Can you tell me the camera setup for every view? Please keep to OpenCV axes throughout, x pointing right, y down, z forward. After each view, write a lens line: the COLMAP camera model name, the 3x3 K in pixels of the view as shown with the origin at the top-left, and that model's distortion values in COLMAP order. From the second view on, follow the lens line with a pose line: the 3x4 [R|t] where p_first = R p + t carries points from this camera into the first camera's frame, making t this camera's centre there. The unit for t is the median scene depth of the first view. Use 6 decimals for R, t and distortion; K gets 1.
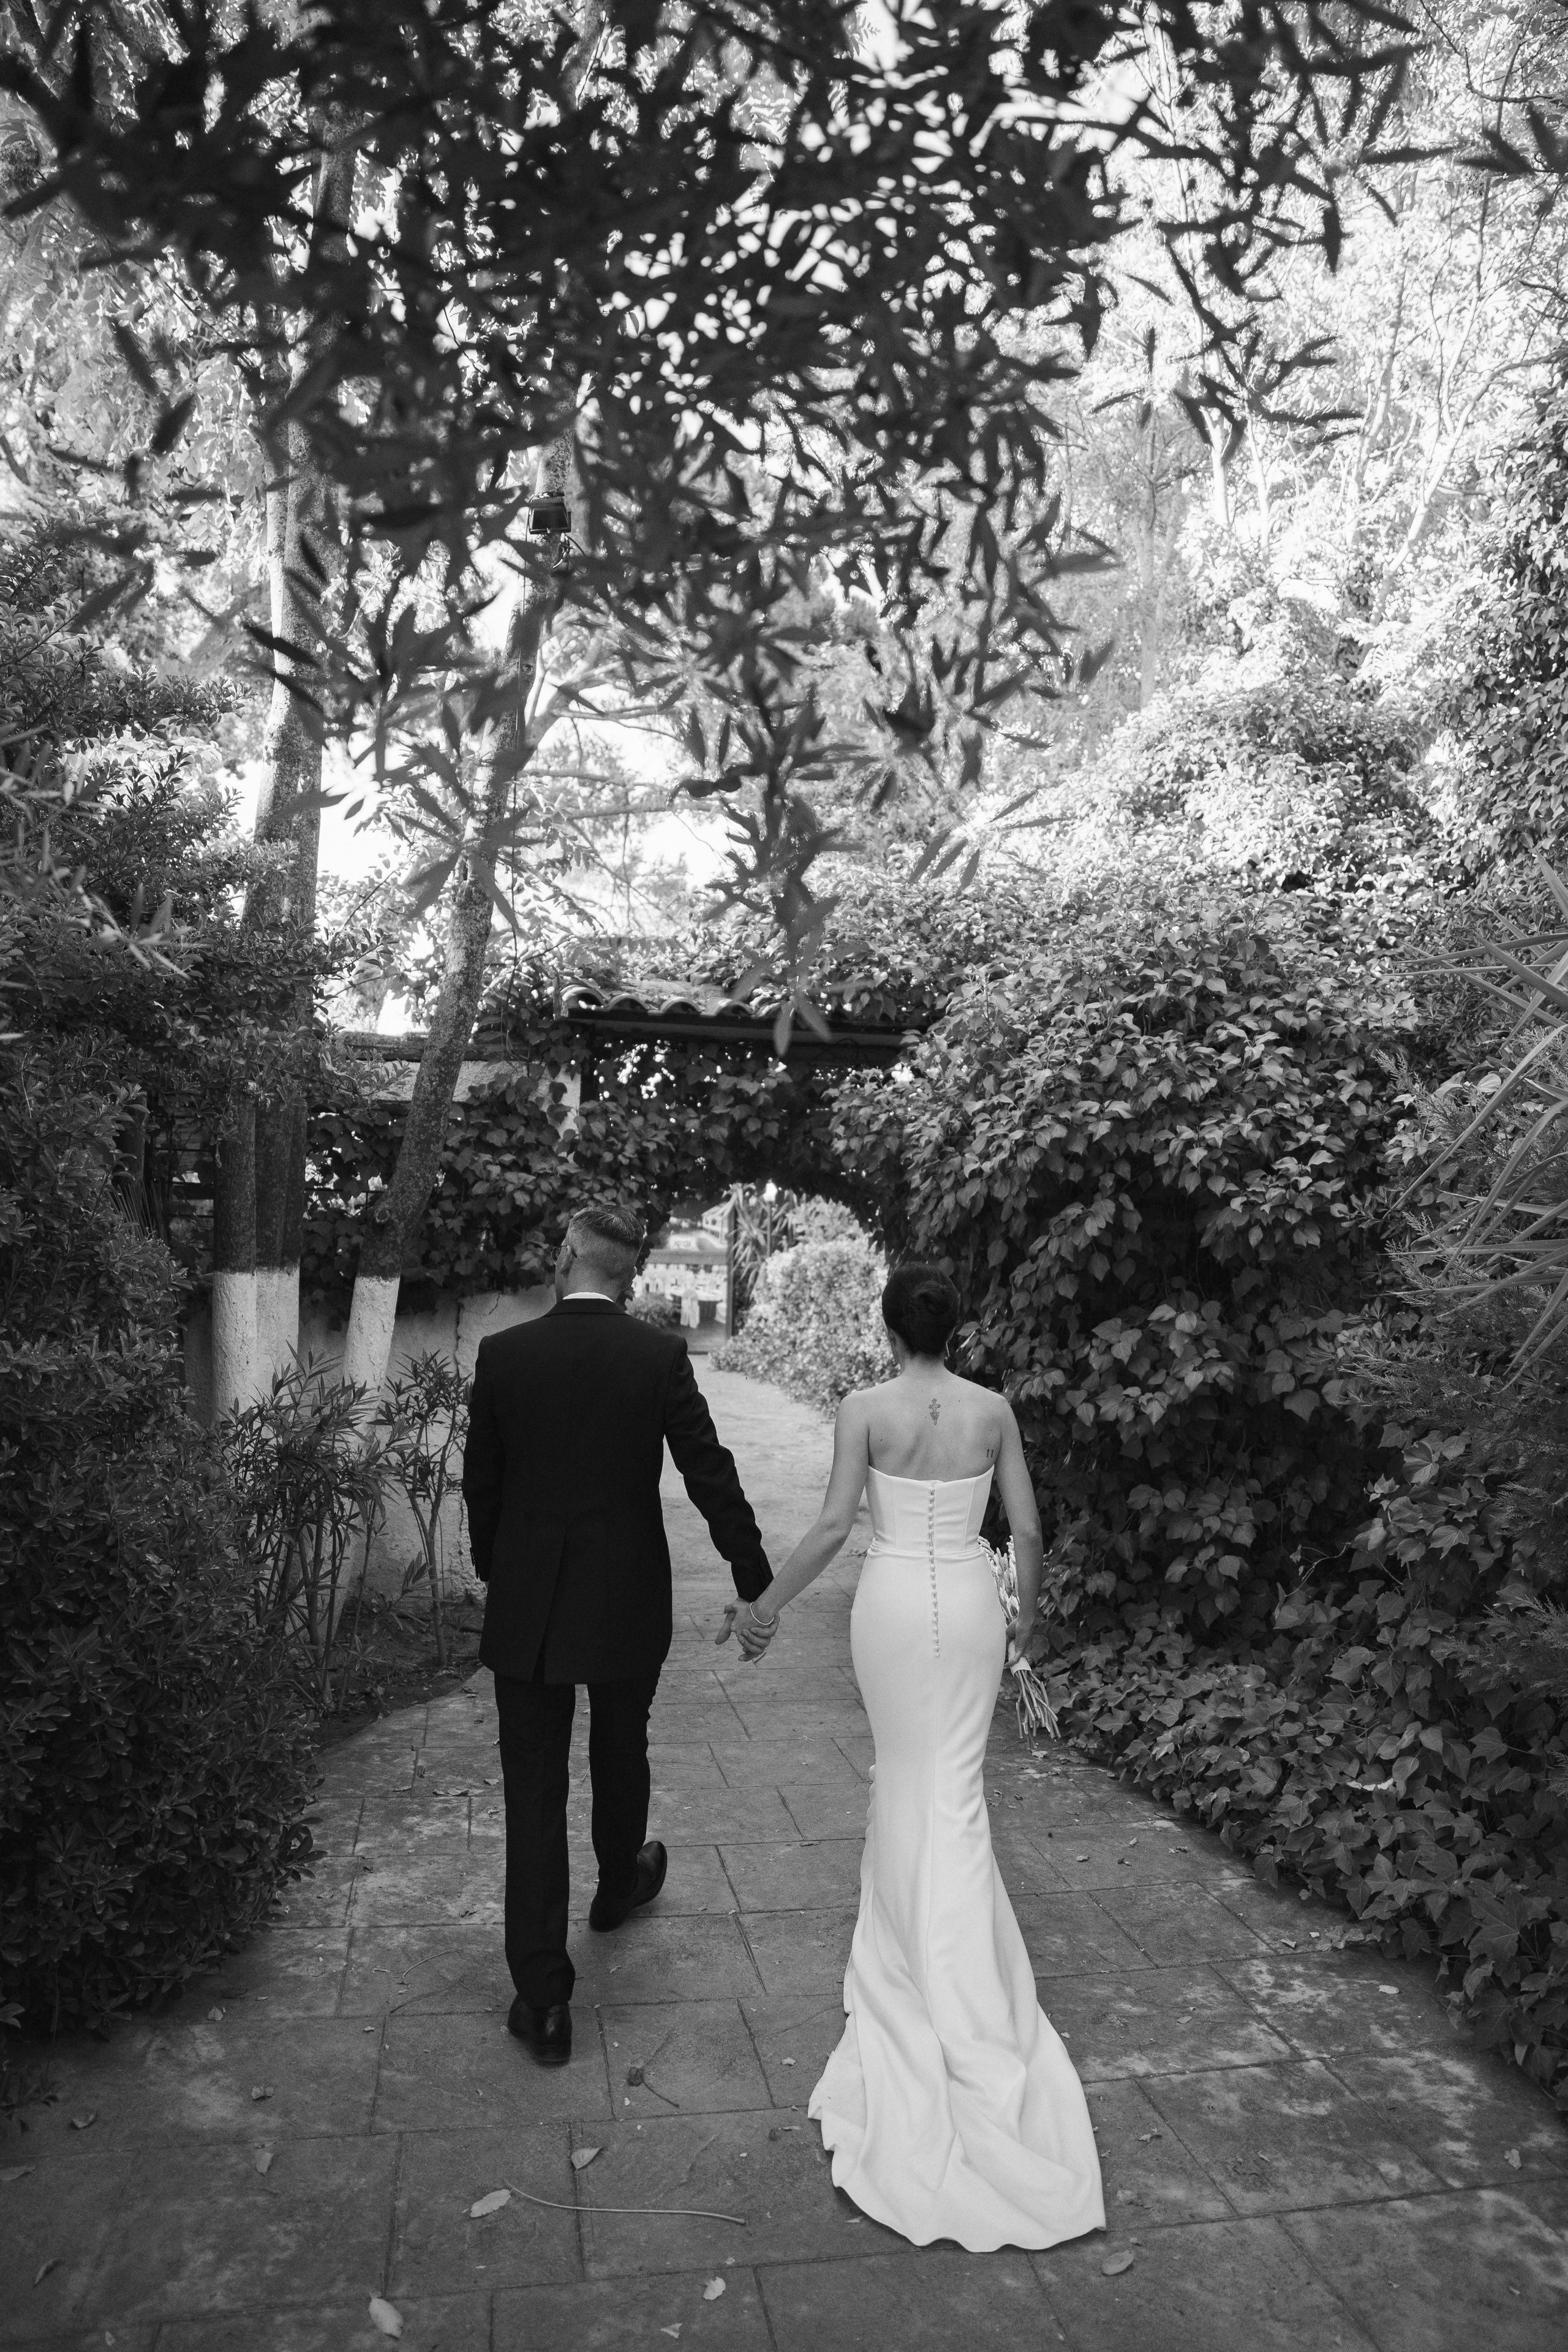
lens RADIAL K [[1688.2, 0, 787.3], [0, 1688.2, 1153.1], [0, 0, 1]] dist [-0.177844, 0.116720]
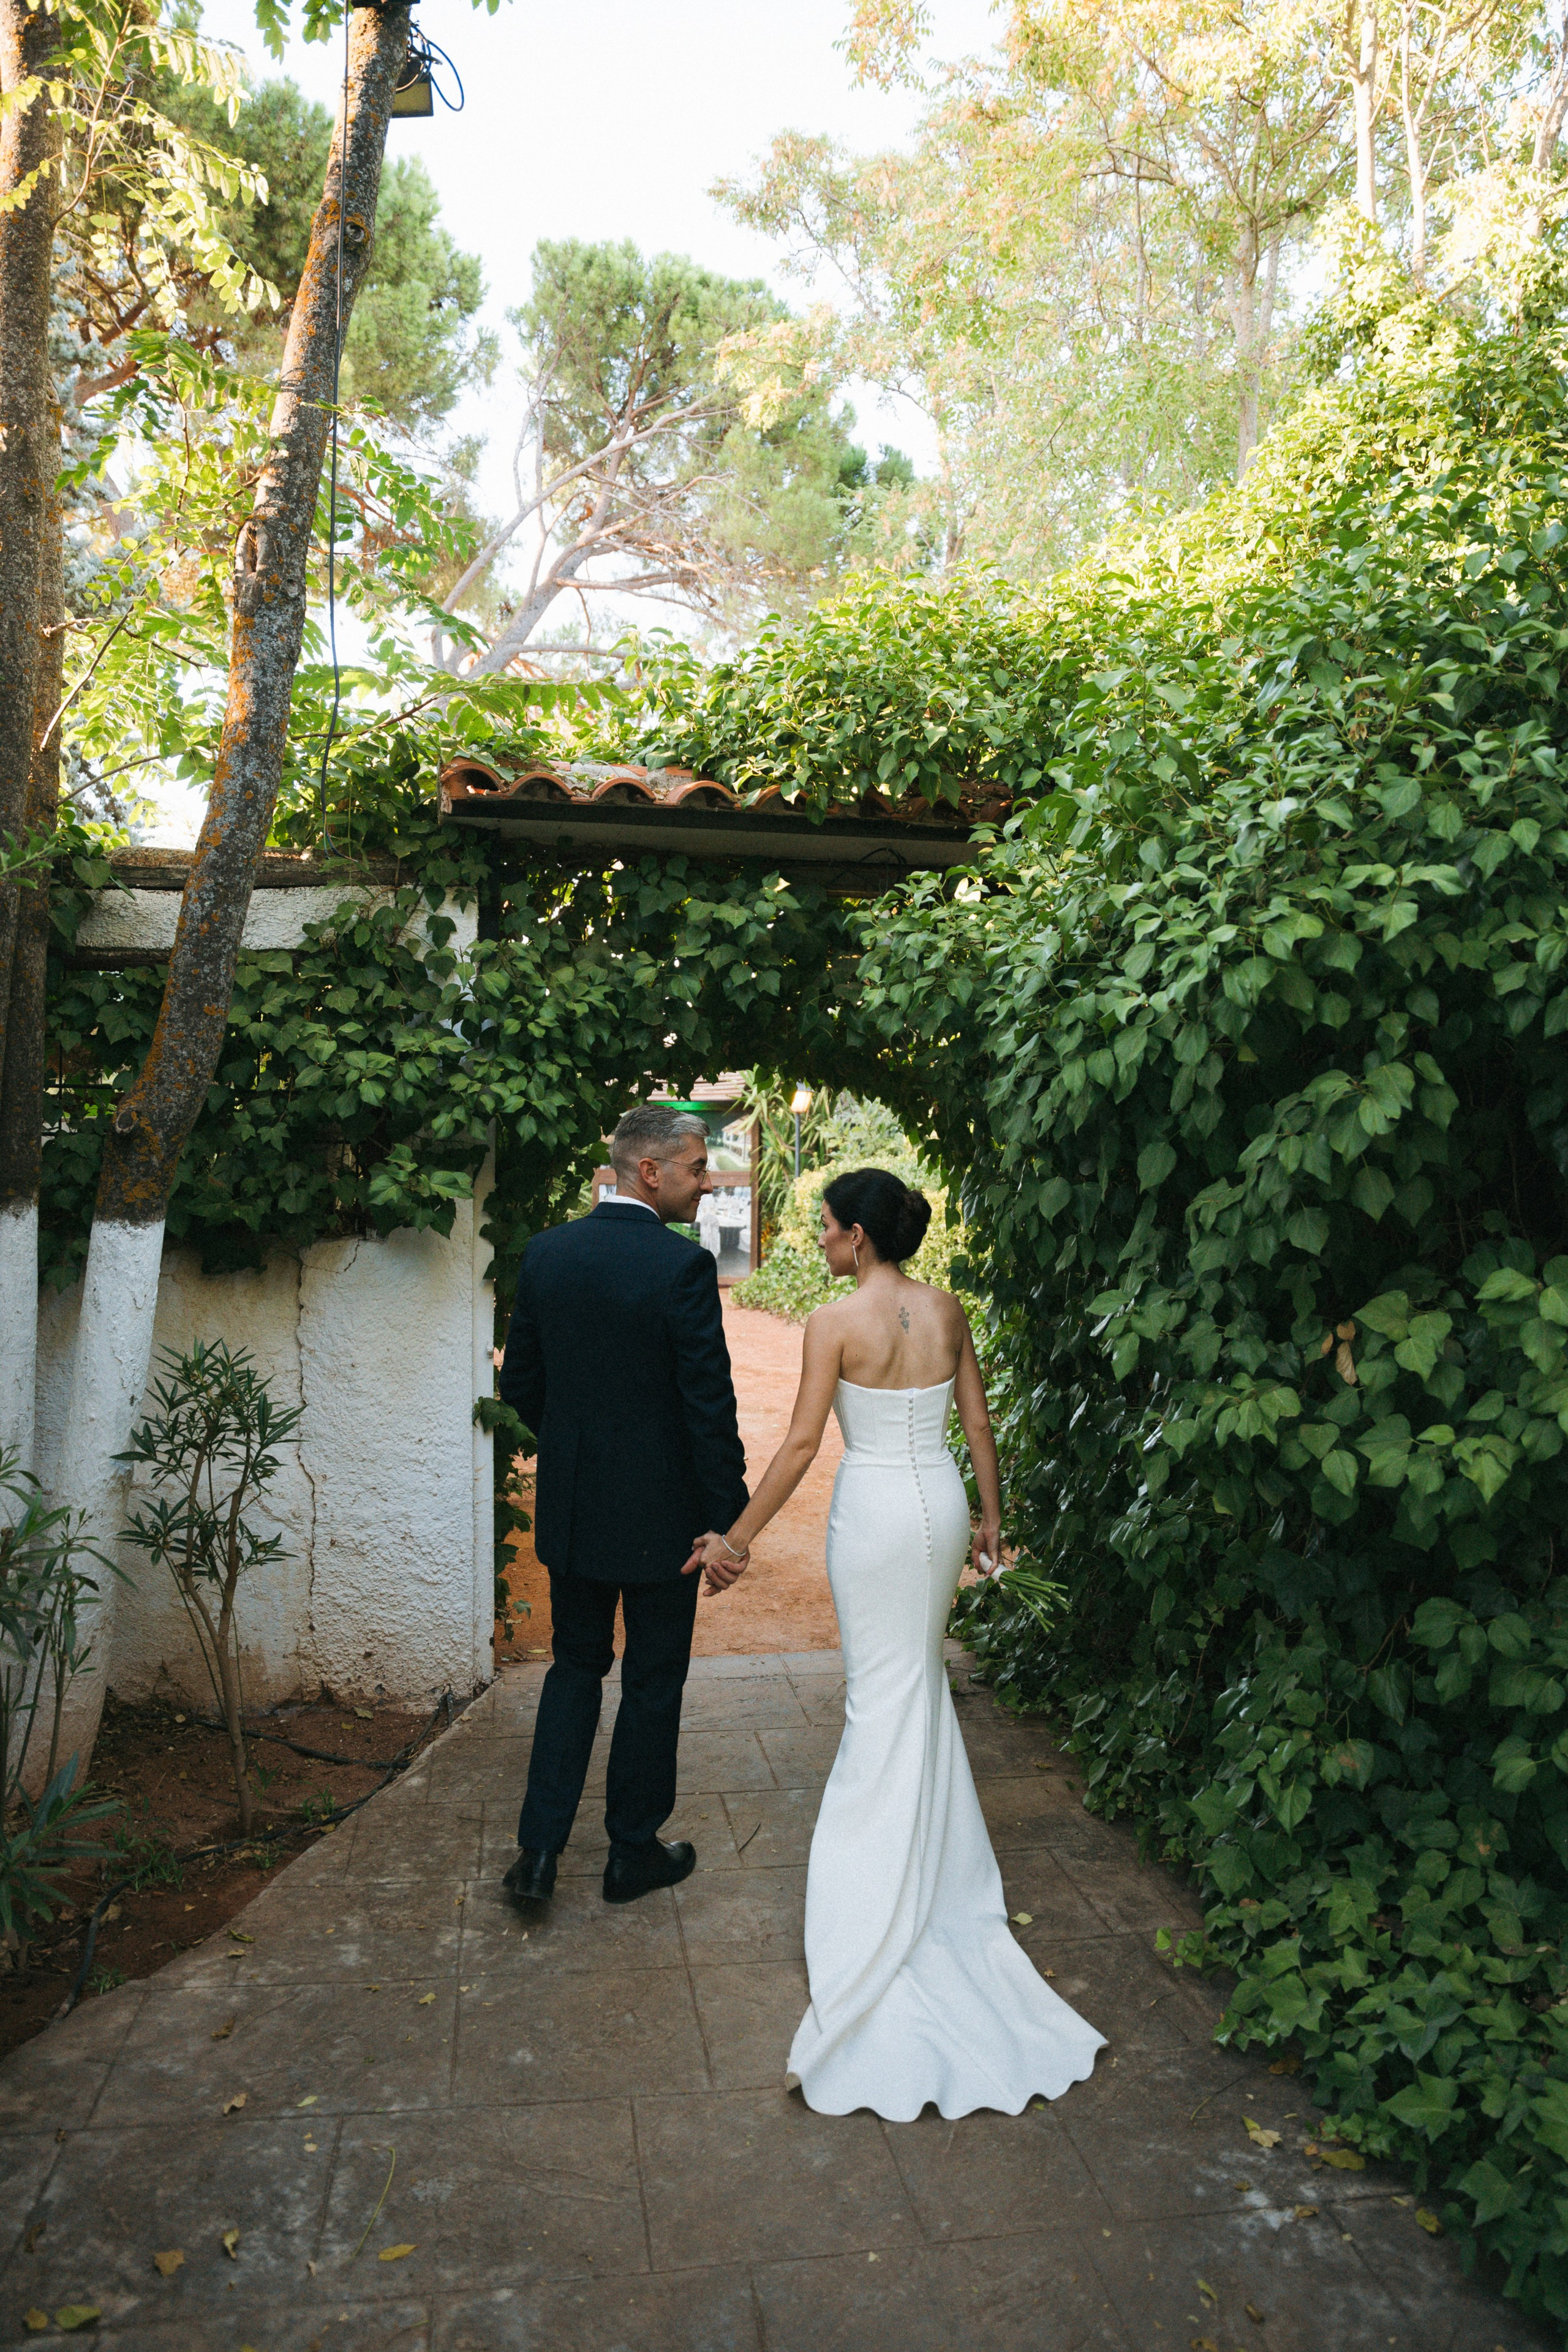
lens RADIAL K [[1680.9, 0, 784.0], [0, 1680.9, 1176.0], [0, 0, 1]] dist [-0.171427, 0.114505]
pose [[0.999595, -0.010910, -0.026301, 0.015273], [0.012511, 0.998028, 0.061516, 0.025219], [0.025578, -0.061820, 0.997759, 0.433069]]
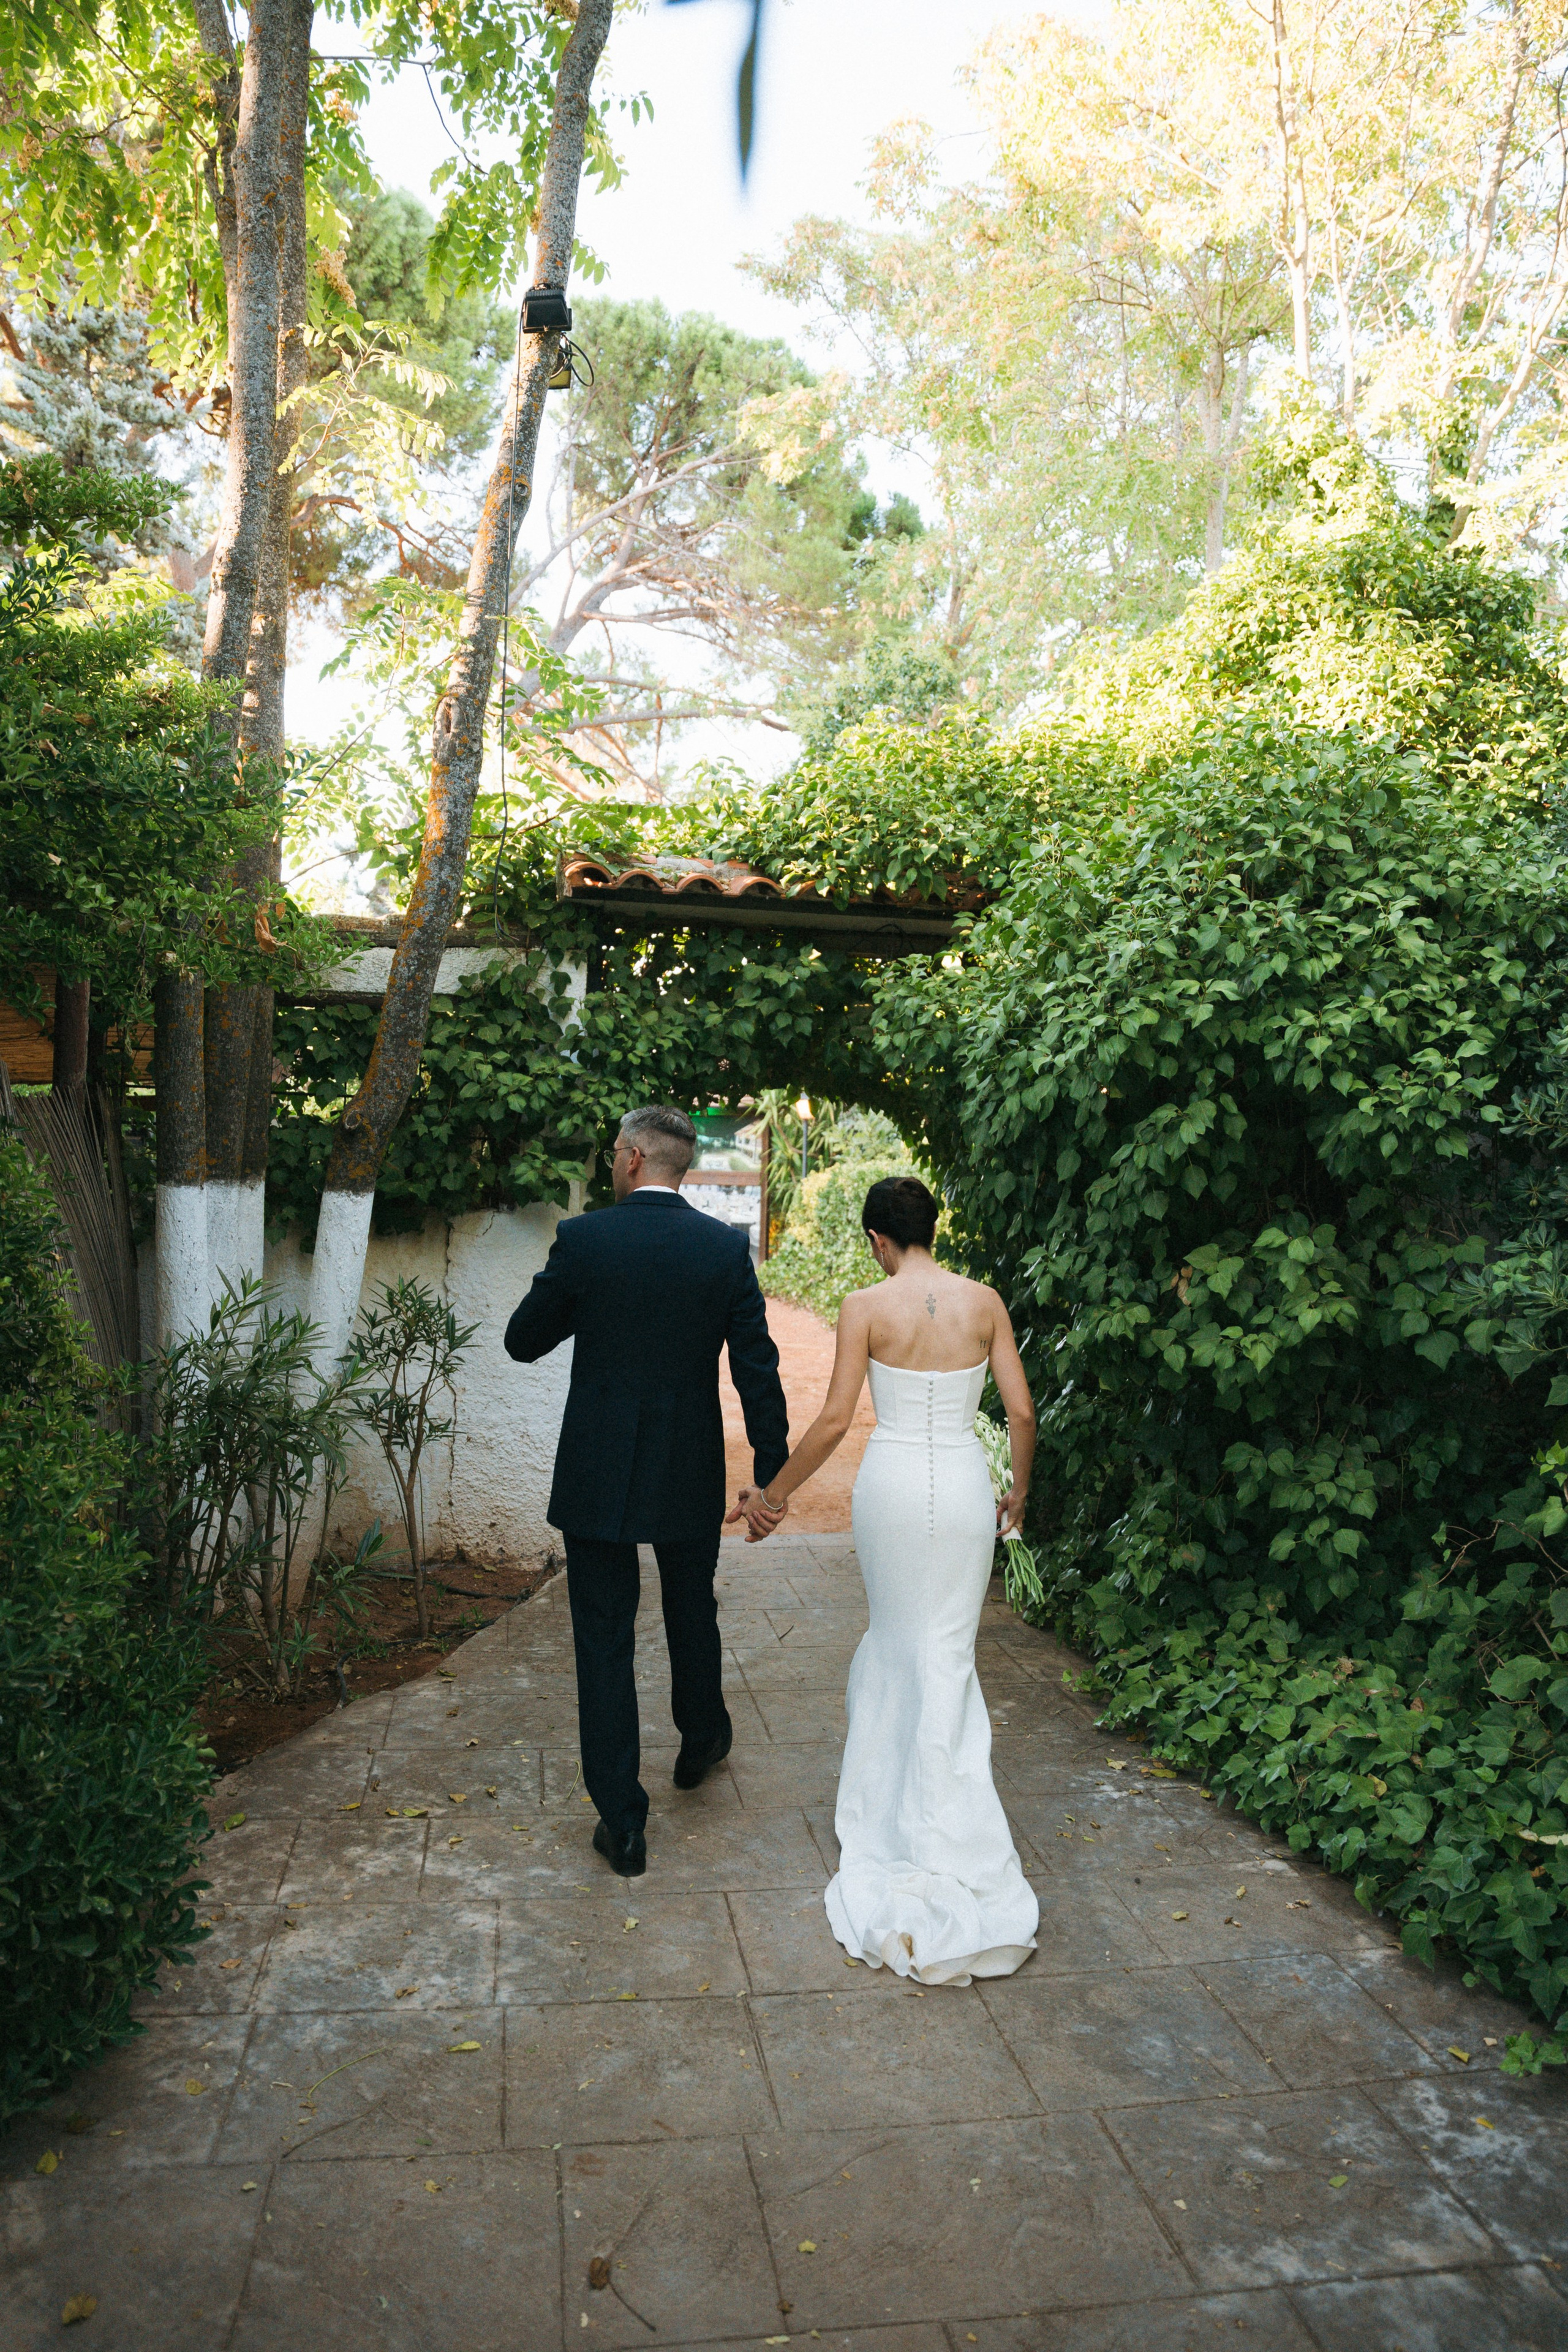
lens RADIAL K [[1688.2, 0, 787.3], [0, 1688.2, 1153.1], [0, 0, 1]] dist [-0.177844, 0.116720]
pose [[0.999737, 0.005035, -0.022374, 0.002459], [-0.004021, 0.998973, 0.045140, 0.015231], [0.022578, -0.045038, 0.998730, 0.150309]]
